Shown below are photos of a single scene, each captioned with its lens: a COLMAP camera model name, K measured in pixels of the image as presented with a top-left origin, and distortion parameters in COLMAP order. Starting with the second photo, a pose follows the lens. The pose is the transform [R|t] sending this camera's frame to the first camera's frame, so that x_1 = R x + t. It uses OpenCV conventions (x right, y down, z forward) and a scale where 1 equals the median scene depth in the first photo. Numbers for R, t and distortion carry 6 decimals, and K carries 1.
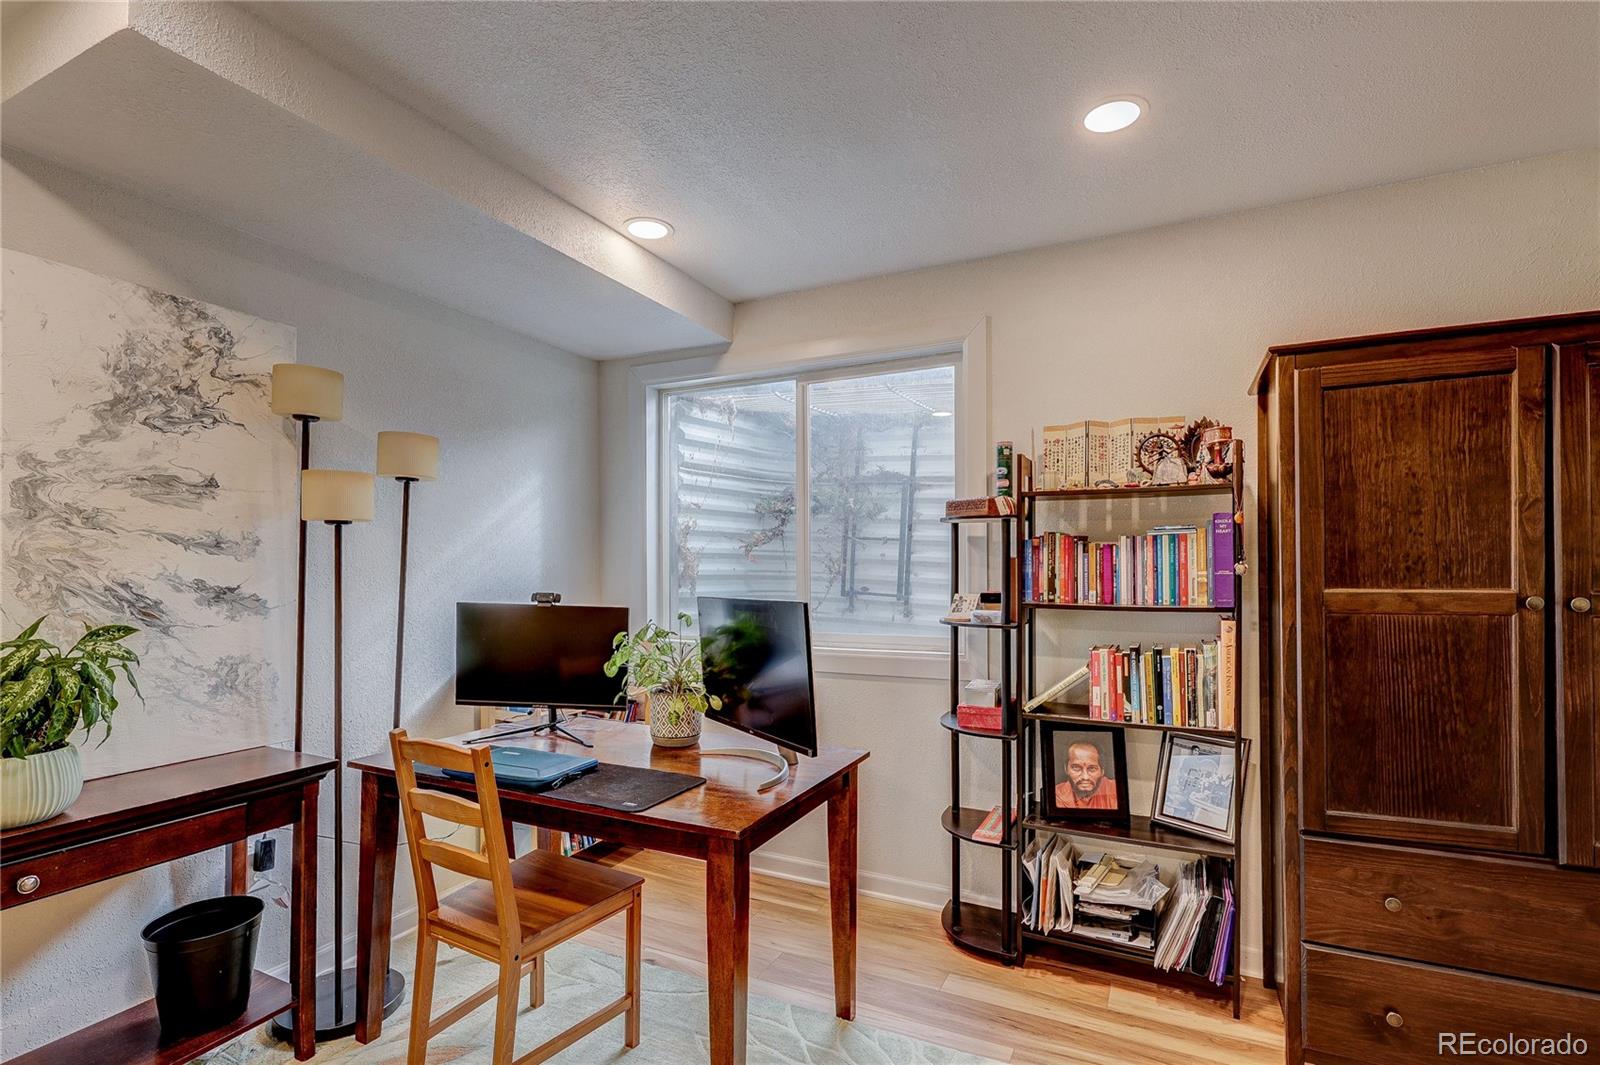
lens RADIAL K [[756.7, 0, 797.4], [0, 756.7, 565.2], [0, 0, 1]] dist [-0.000487, -0.000151]
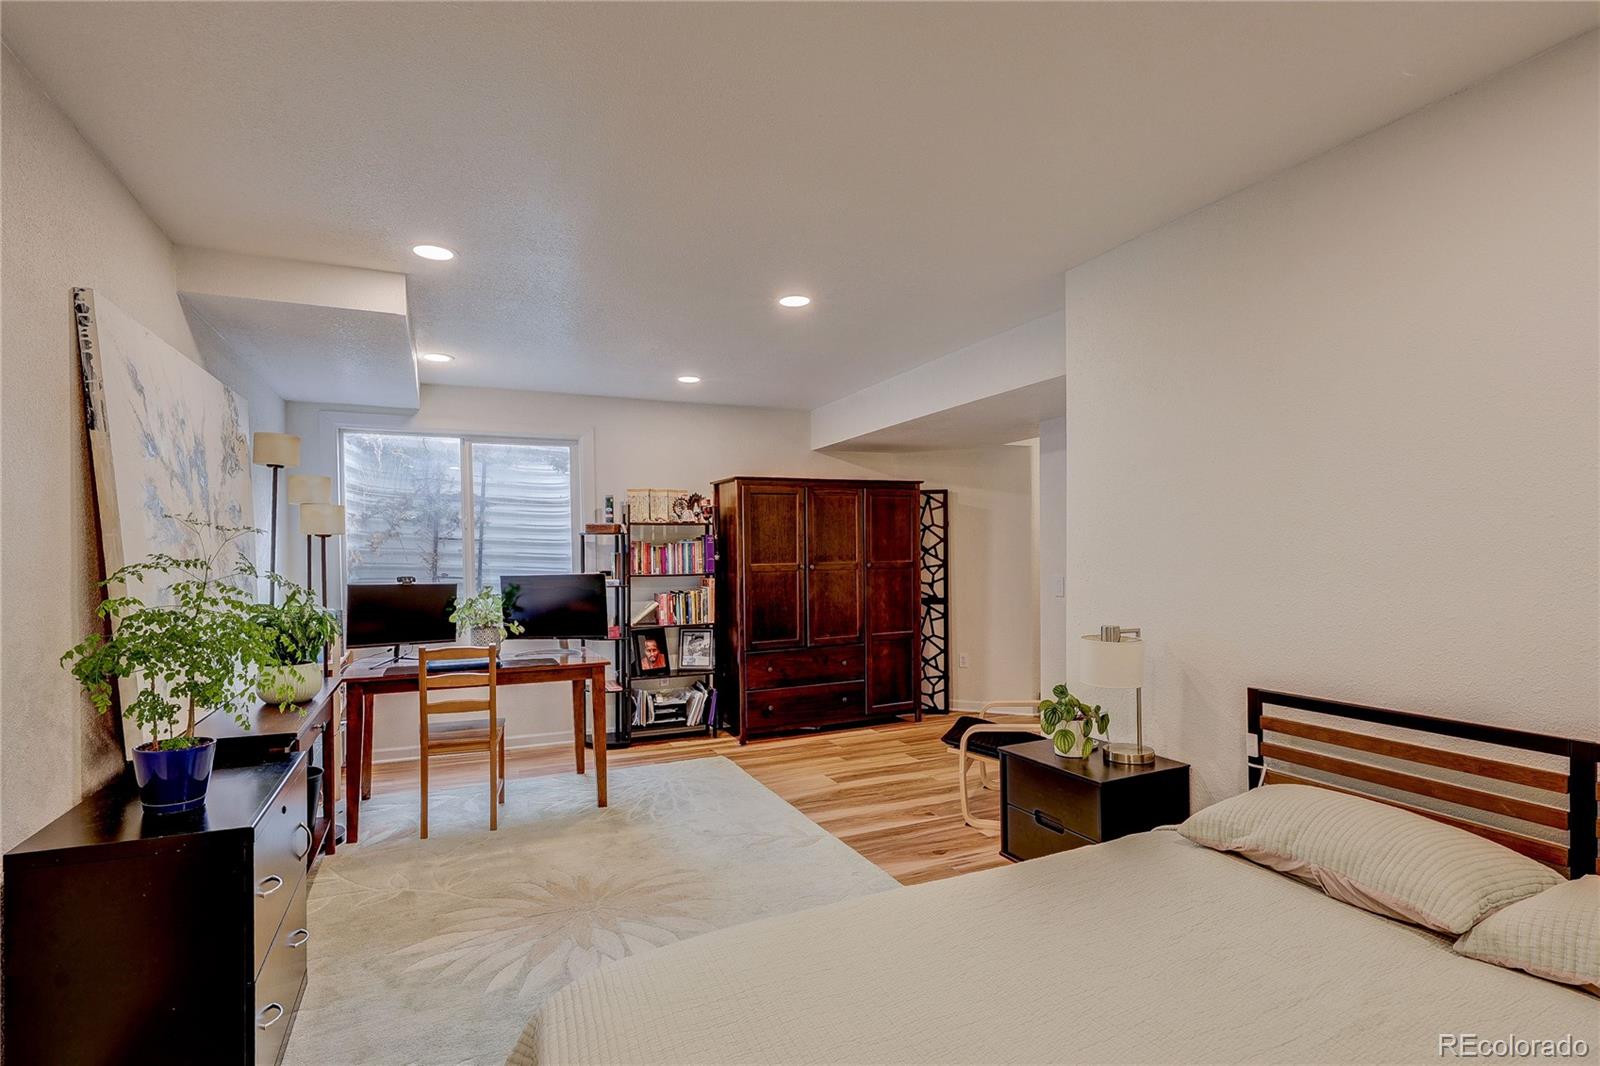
lens RADIAL K [[754.5, 0, 800.7], [0, 754.5, 539.1], [0, 0, 1]] dist [-0.002874, -0.000545]
pose [[0.638884, 0.006672, 0.769274, -1.296548], [0.009138, 0.999826, -0.016261, -0.013763], [-0.769249, 0.017418, 0.638712, -0.907573]]
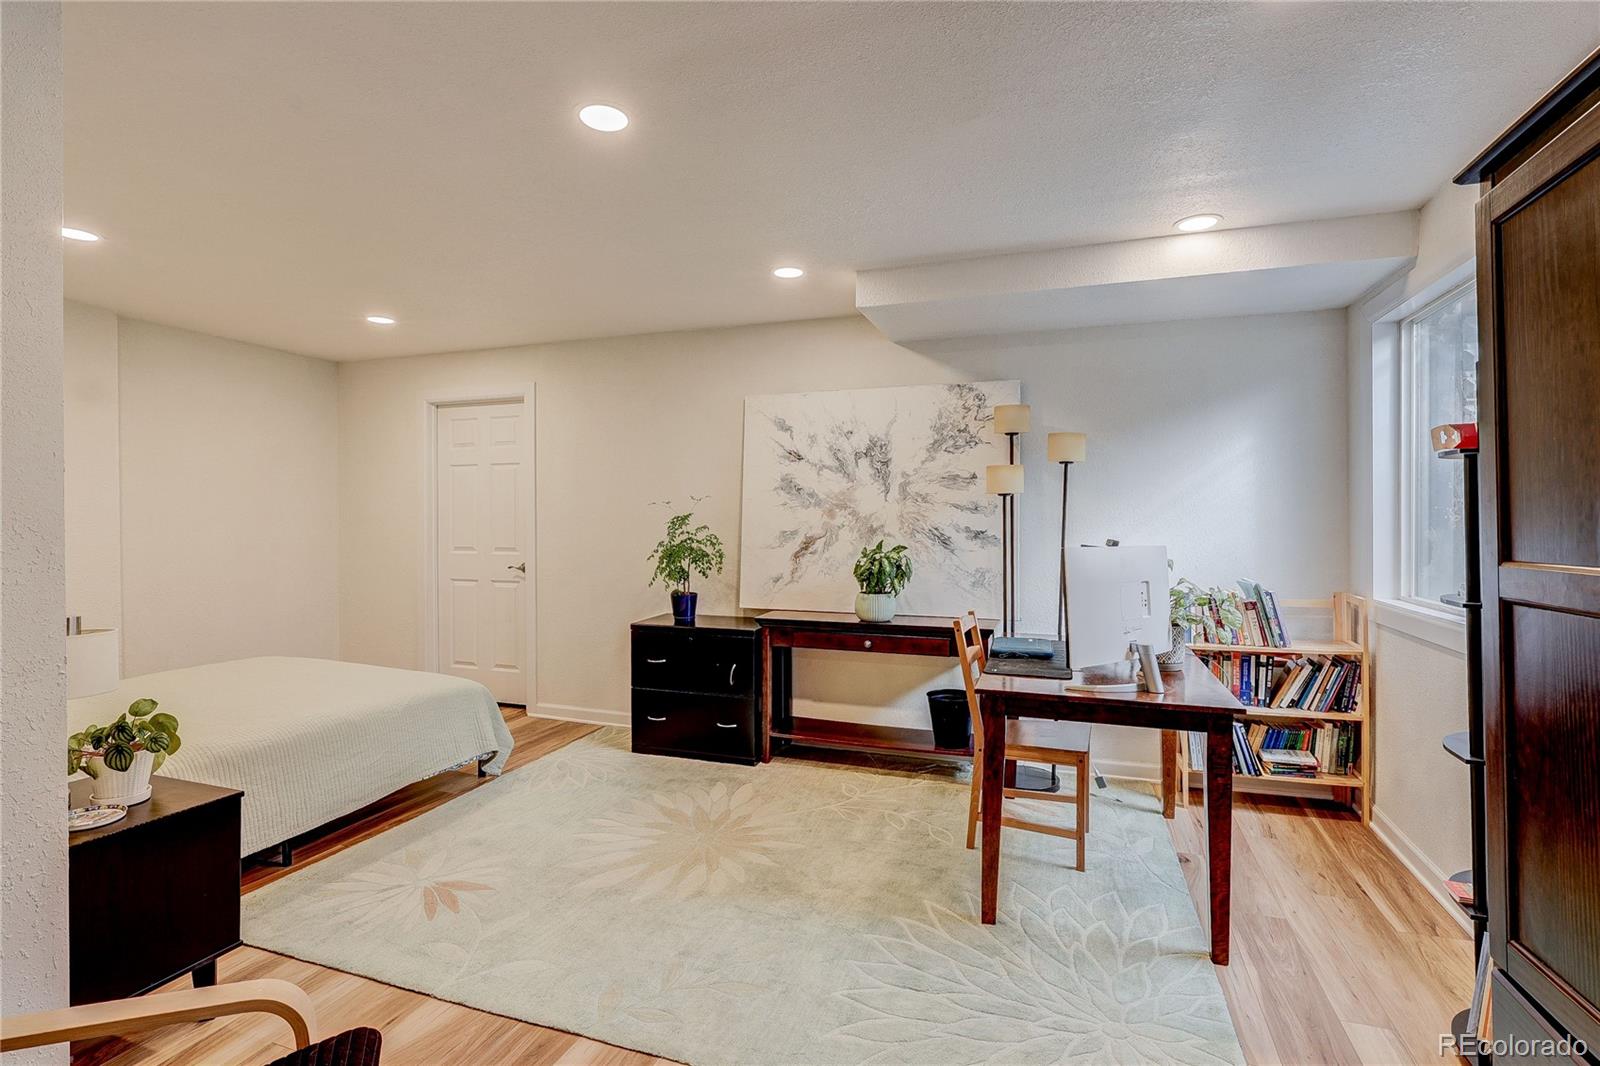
lens RADIAL K [[727.8, 0, 784.4], [0, 727.8, 550.1], [0, 0, 1]] dist [-0.000519, -0.000152]
pose [[0.112375, 0.037171, -0.992970, 1.006782], [0.000178, 0.999299, 0.037428, 0.008870], [0.993666, -0.004383, 0.112289, 0.315242]]
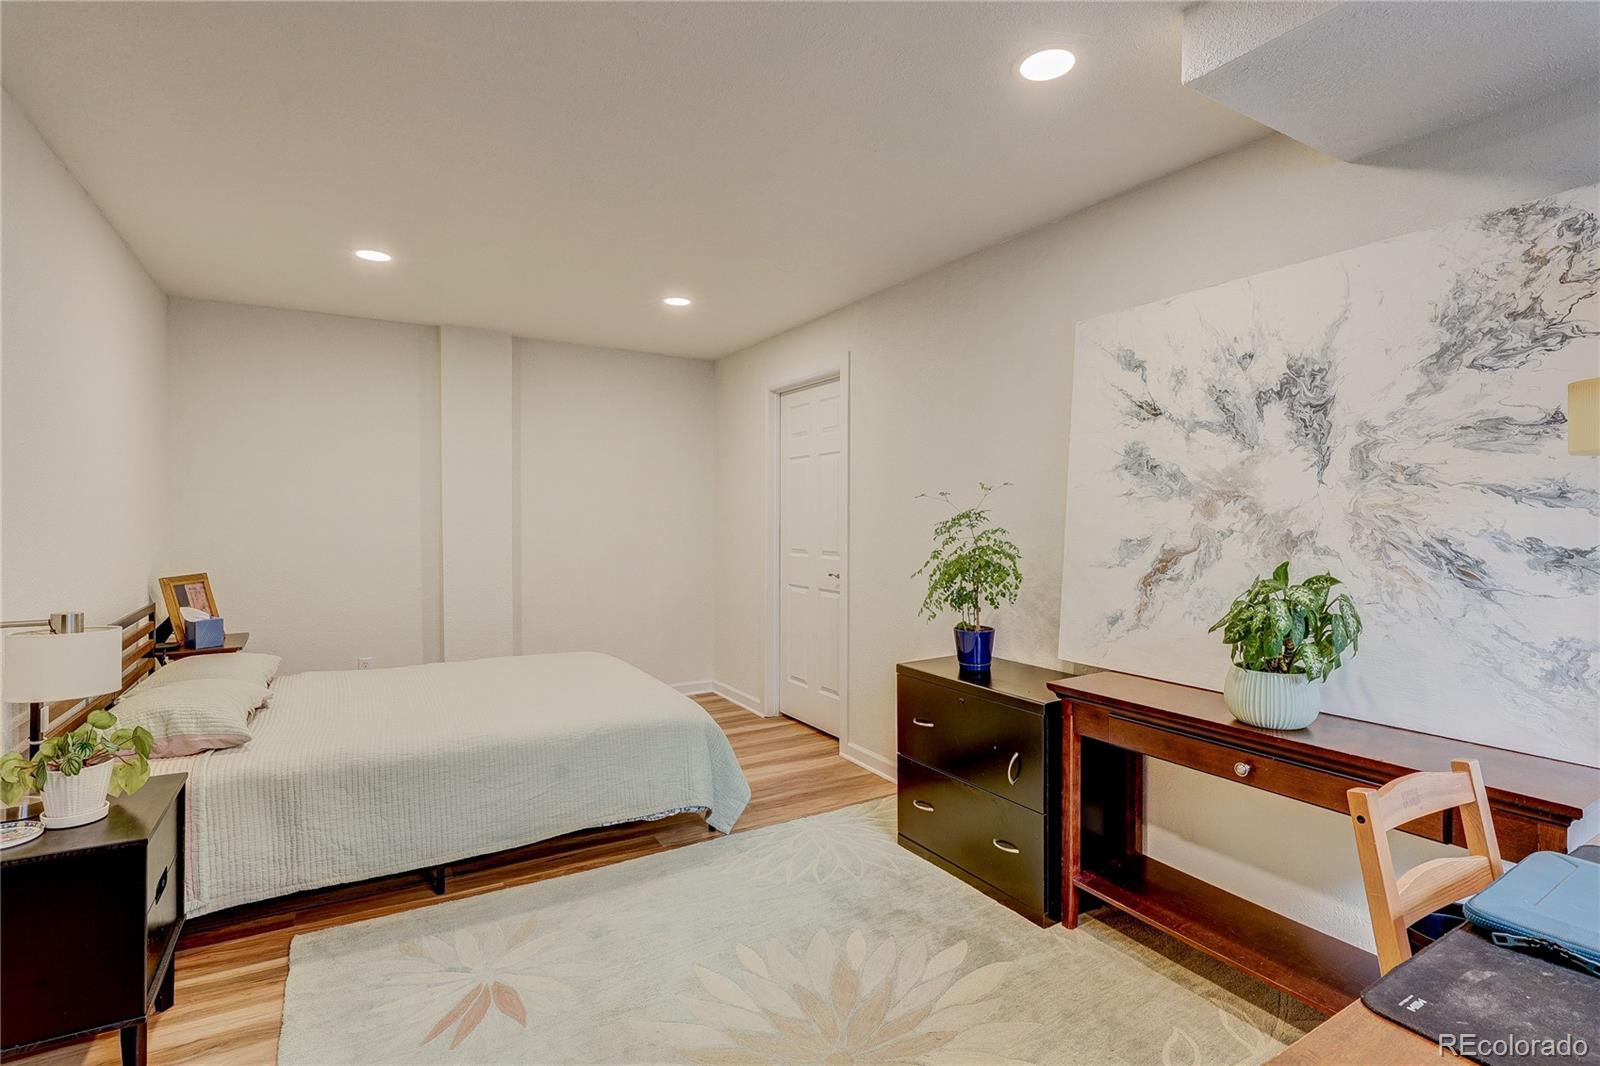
lens RADIAL K [[754.5, 0, 800.7], [0, 754.5, 539.1], [0, 0, 1]] dist [-0.002874, -0.000545]
pose [[-0.528906, 0.016024, -0.848529, 0.324352], [-0.007464, 0.999695, 0.023531, 0.006656], [0.848648, 0.018778, -0.528625, 0.744069]]
